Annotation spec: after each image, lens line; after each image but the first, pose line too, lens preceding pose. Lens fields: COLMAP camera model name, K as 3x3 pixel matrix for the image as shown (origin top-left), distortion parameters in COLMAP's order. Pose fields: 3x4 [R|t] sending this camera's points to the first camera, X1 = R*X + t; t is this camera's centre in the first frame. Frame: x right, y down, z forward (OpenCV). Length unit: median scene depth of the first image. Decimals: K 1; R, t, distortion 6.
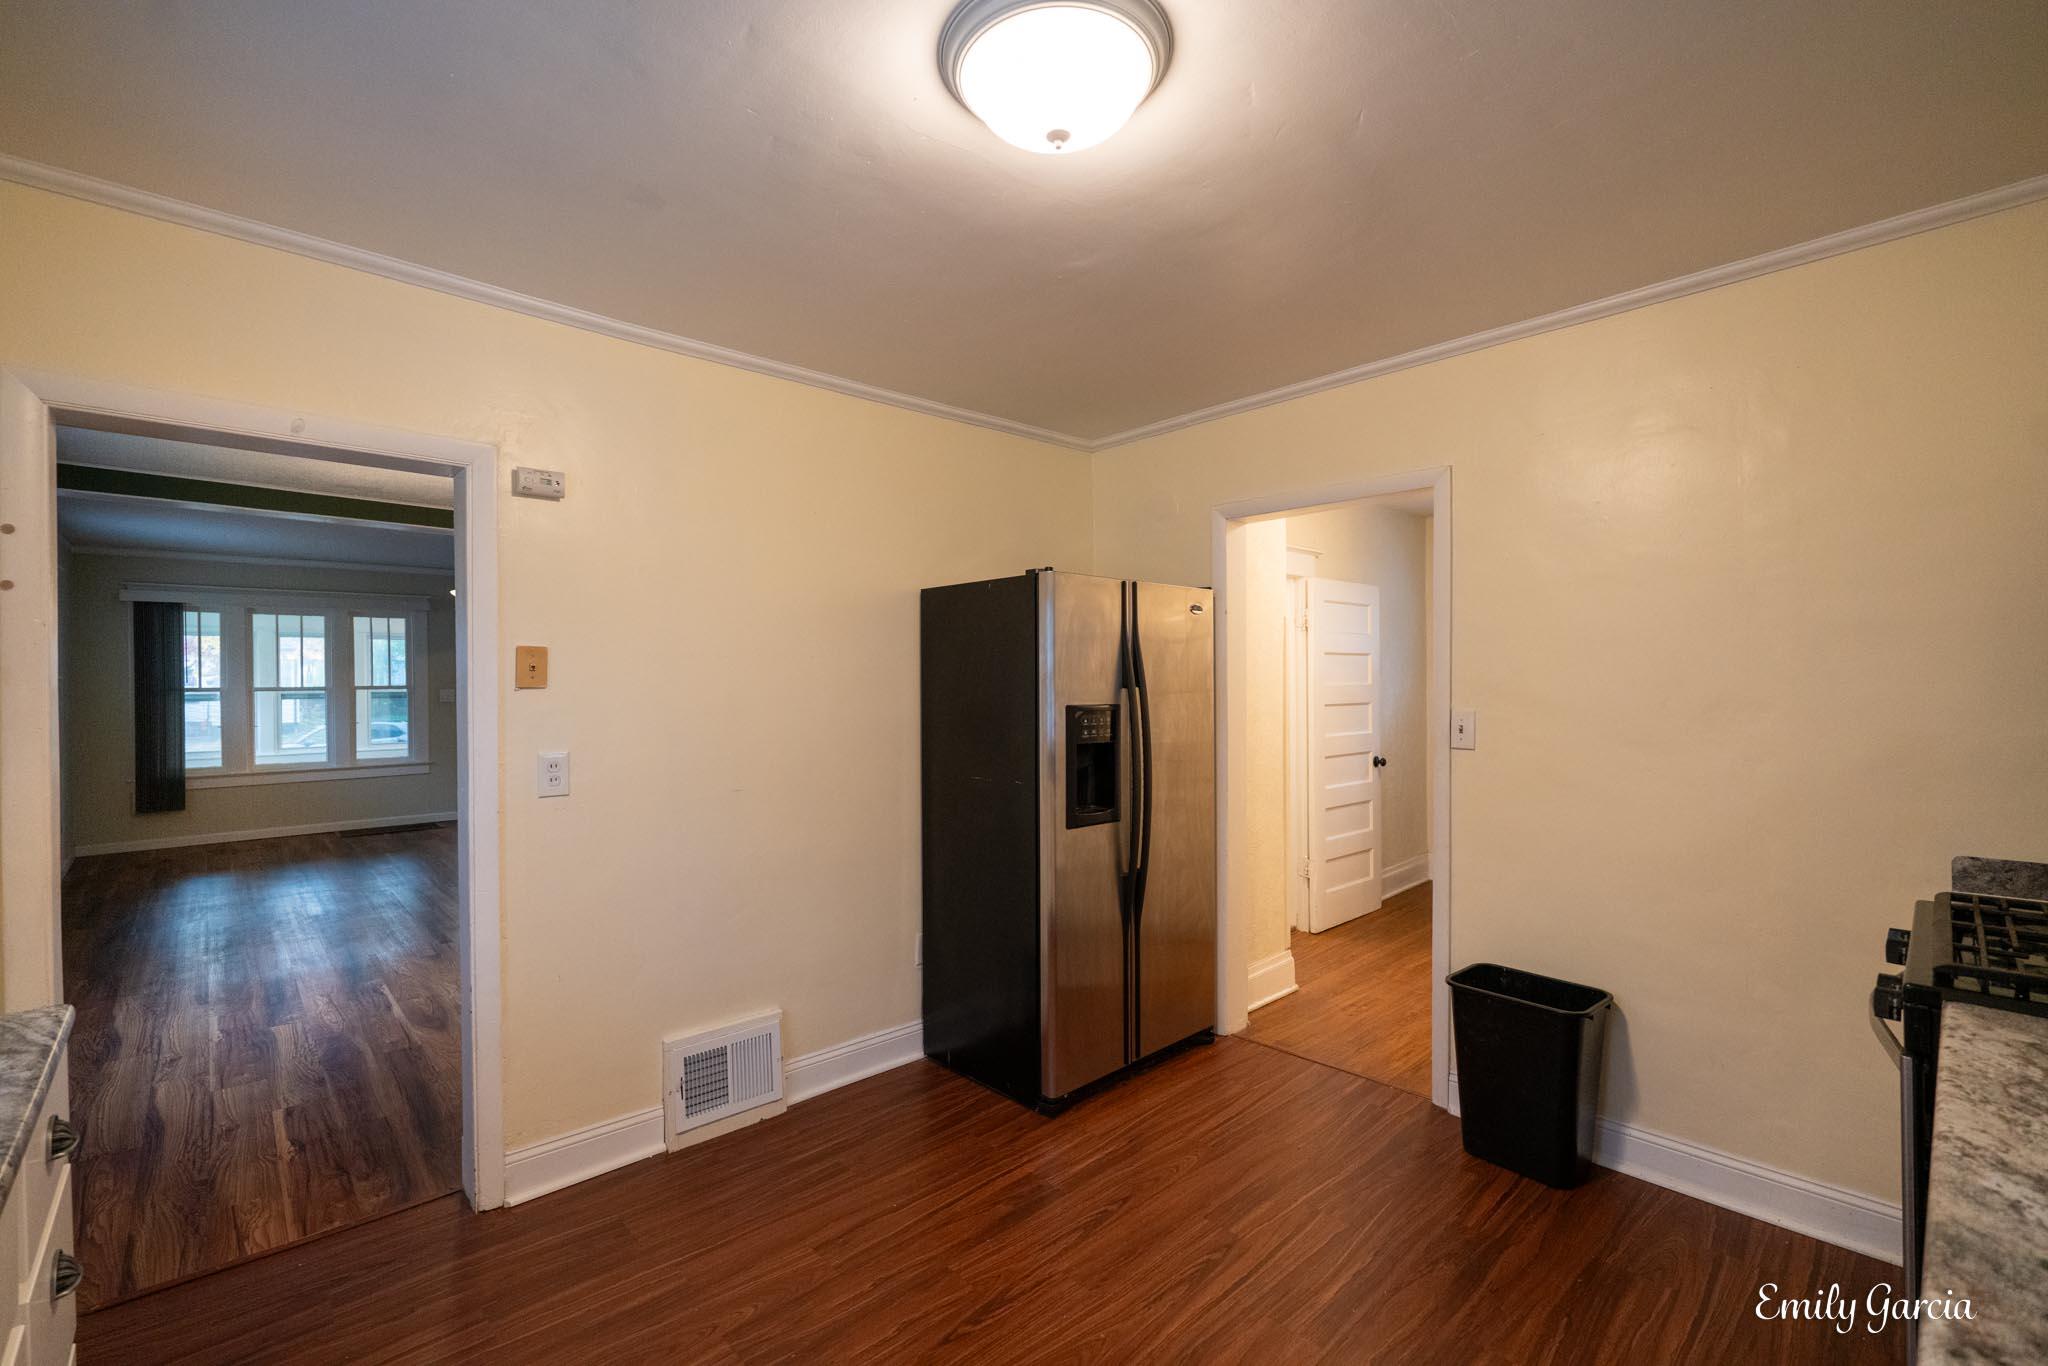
lens RADIAL K [[890.4, 0, 1025.8], [0, 890.4, 682.4], [0, 0, 1]] dist [-0.004816, -0.000388]
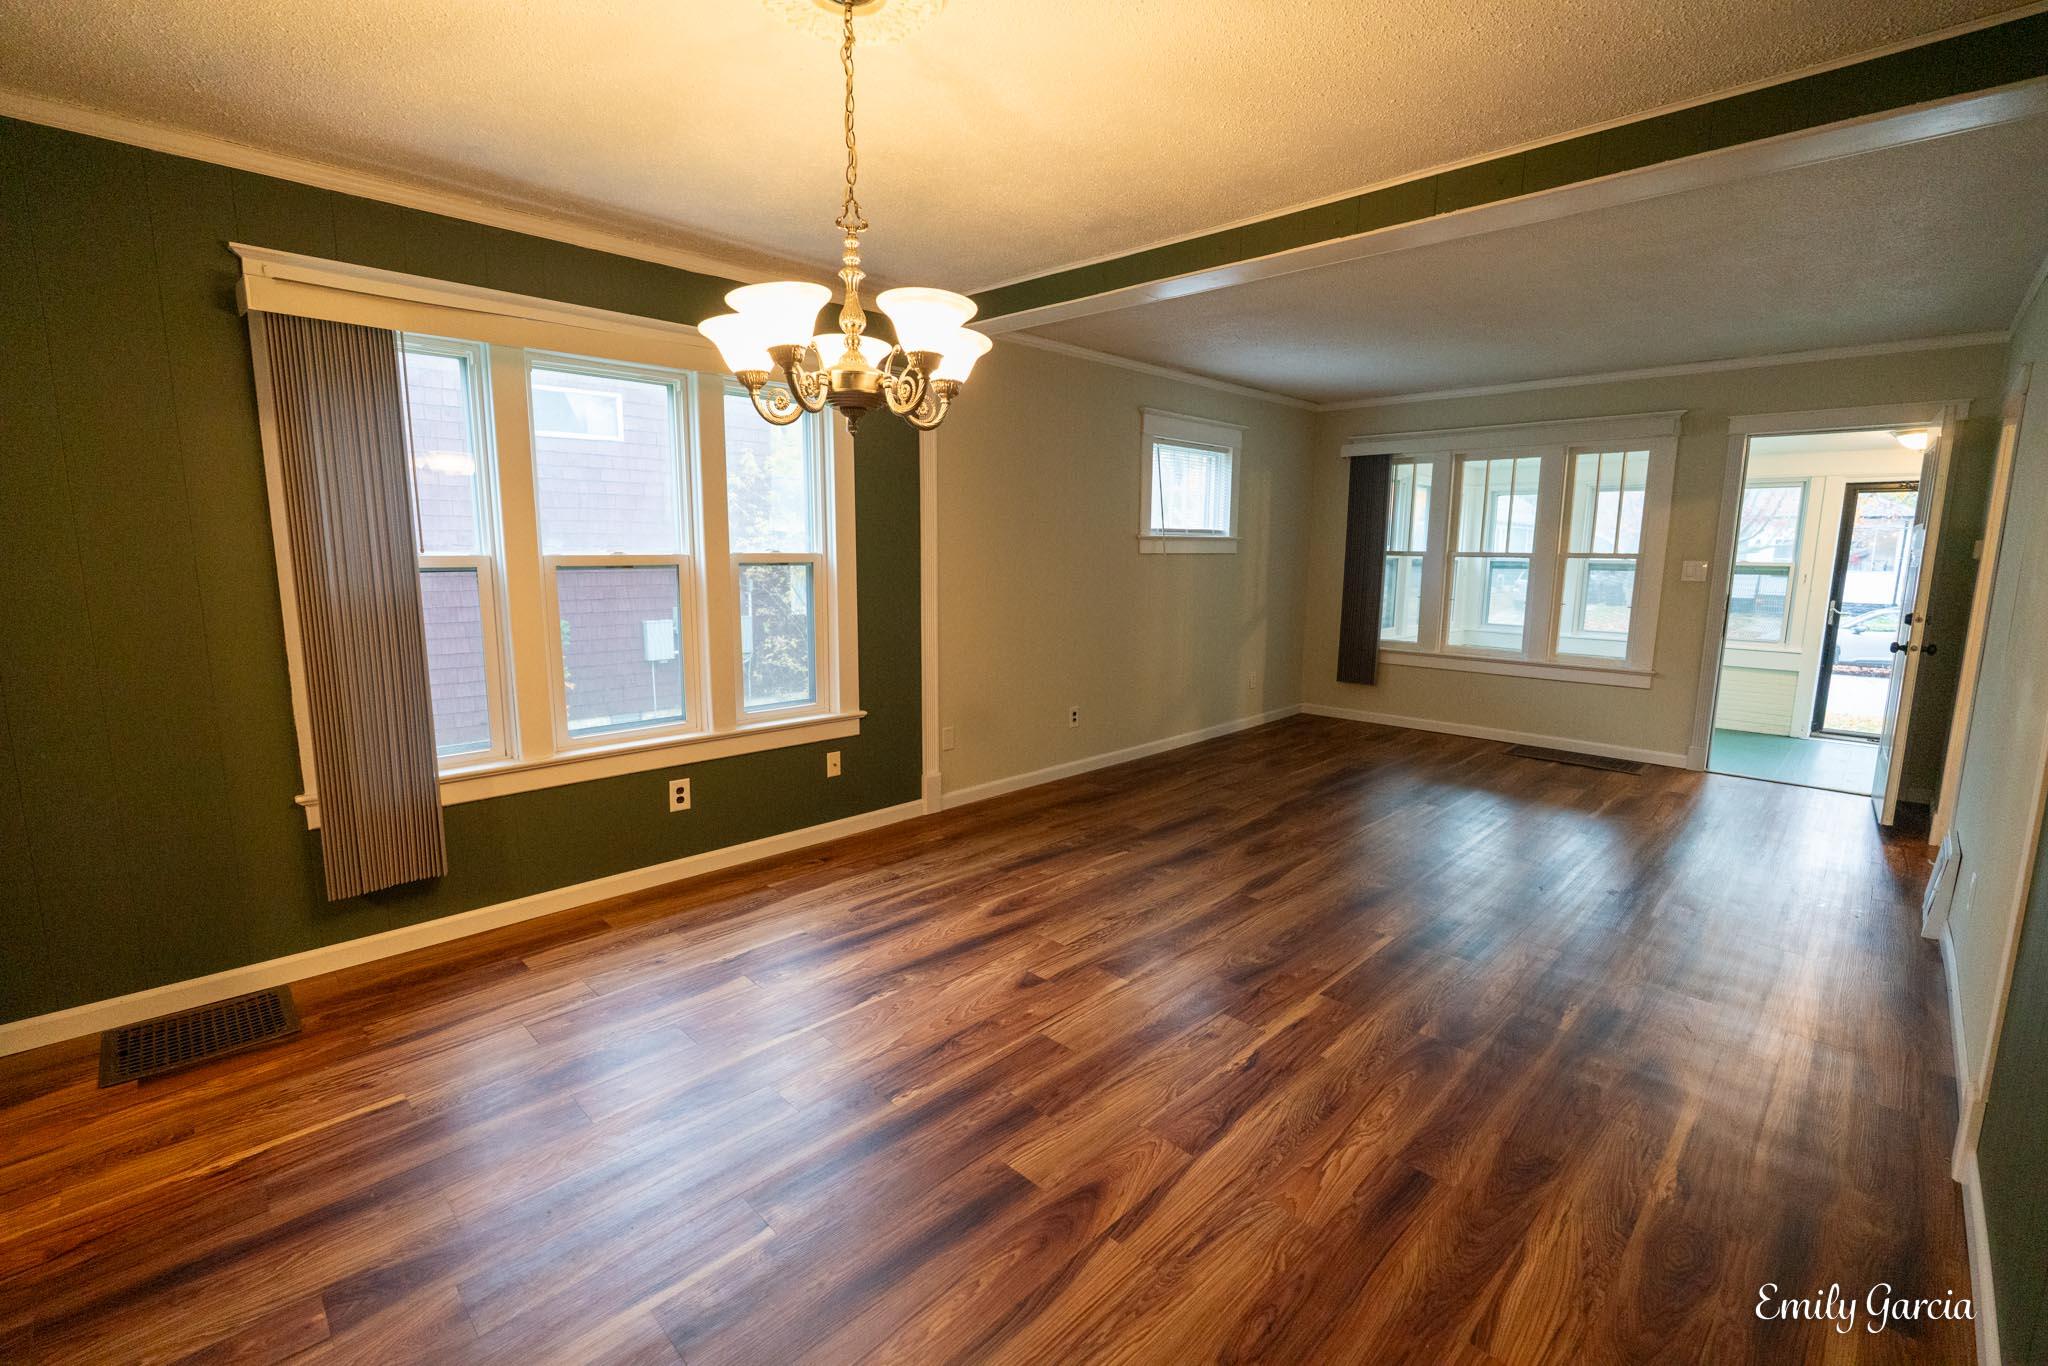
lens RADIAL K [[890.4, 0, 1025.8], [0, 890.4, 675.7], [0, 0, 1]] dist [-0.004816, -0.000388]
pose [[0.039318, 0.151848, -0.987622, -0.044496], [-0.015052, 0.988364, 0.151363, 0.000209], [0.999113, 0.008915, 0.041146, 0.547792]]
